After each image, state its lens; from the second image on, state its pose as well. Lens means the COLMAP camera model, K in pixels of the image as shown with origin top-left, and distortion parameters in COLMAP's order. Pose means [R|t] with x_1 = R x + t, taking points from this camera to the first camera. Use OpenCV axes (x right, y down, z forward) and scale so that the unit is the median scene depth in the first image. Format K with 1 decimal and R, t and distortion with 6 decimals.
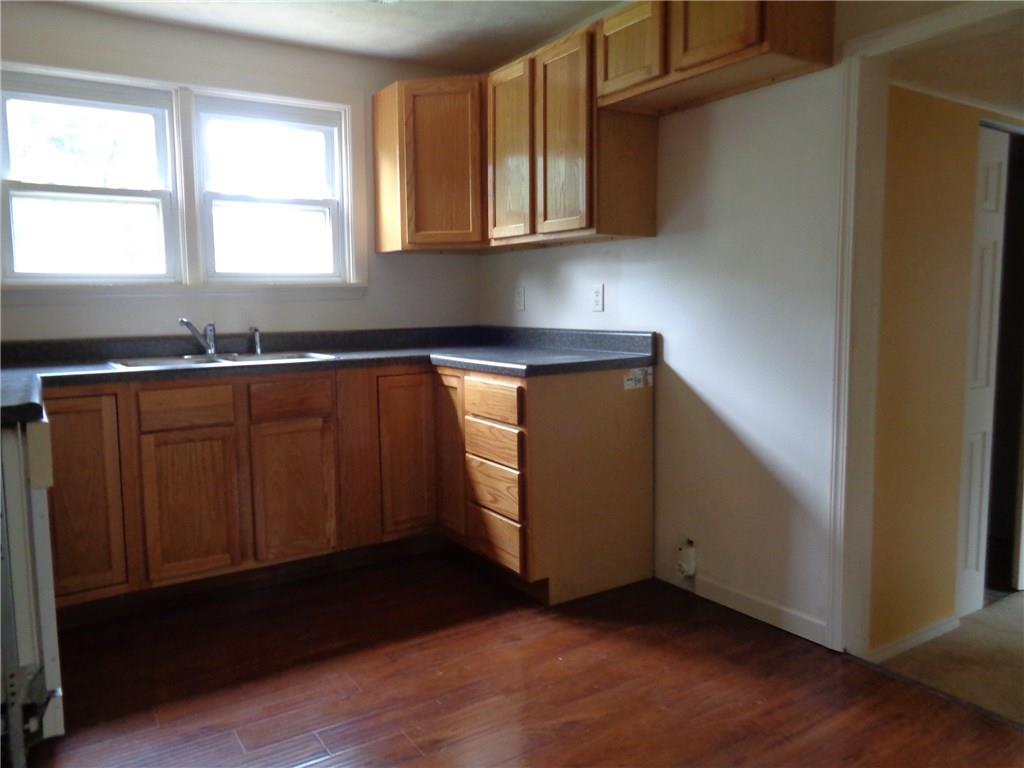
lens RADIAL K [[769.7, 0, 512.0], [0, 769.7, 384.0], [0, 0, 1]] dist [0.003625, -0.004908]
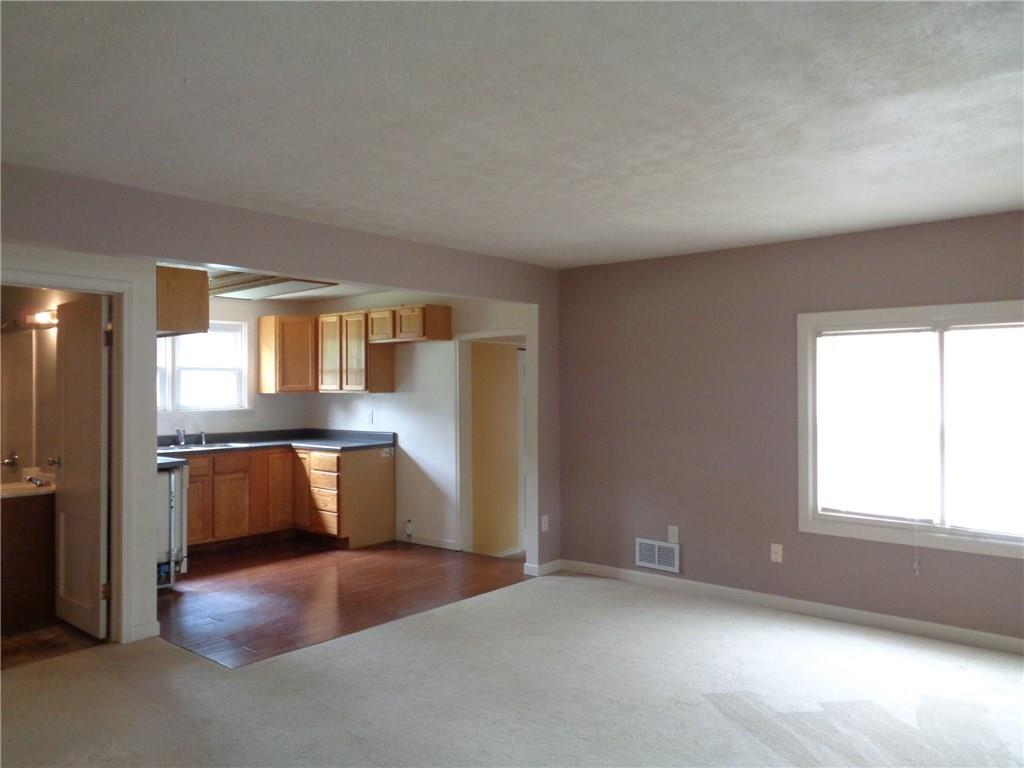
lens RADIAL K [[769.7, 0, 512.0], [0, 769.7, 384.0], [0, 0, 1]] dist [0.003625, -0.004908]
pose [[0.959124, 0.008767, 0.282851, -0.135372], [0.024262, 0.993292, -0.113058, 0.059293], [-0.281945, 0.115299, 0.952477, -1.347936]]
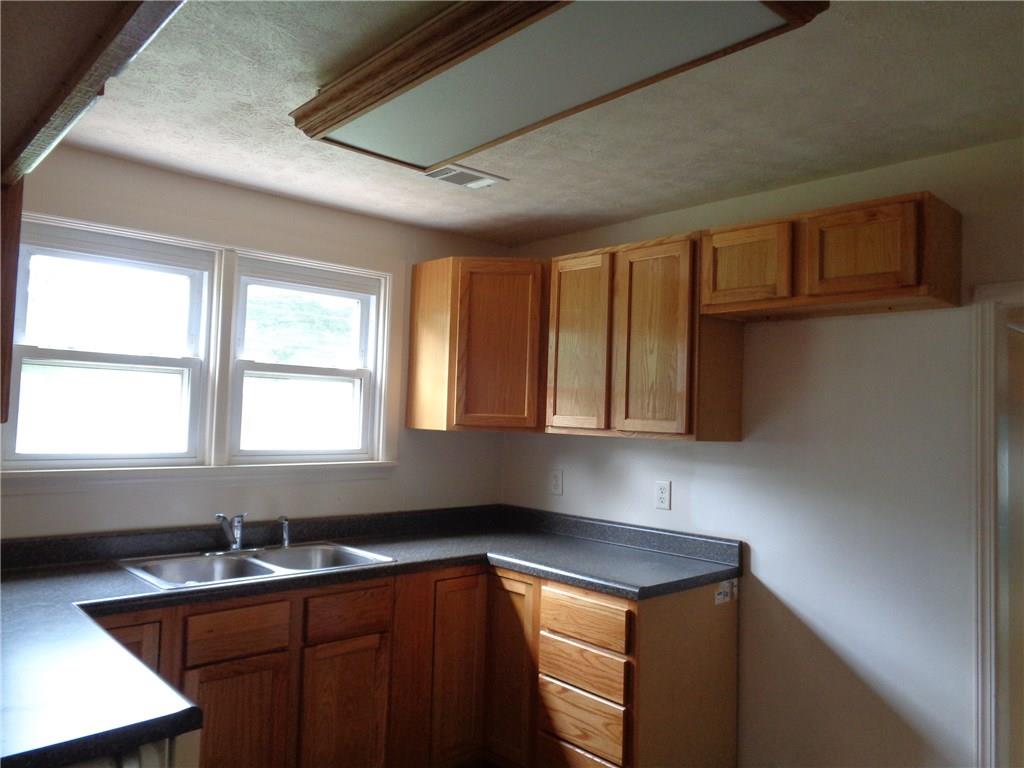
lens RADIAL K [[769.7, 0, 512.0], [0, 769.7, 384.0], [0, 0, 1]] dist [0.003625, -0.004908]
pose [[0.984850, 0.051218, 0.165675, -0.255956], [-0.025364, 0.987658, -0.154558, -0.102824], [-0.171546, 0.148014, 0.973994, 0.089625]]
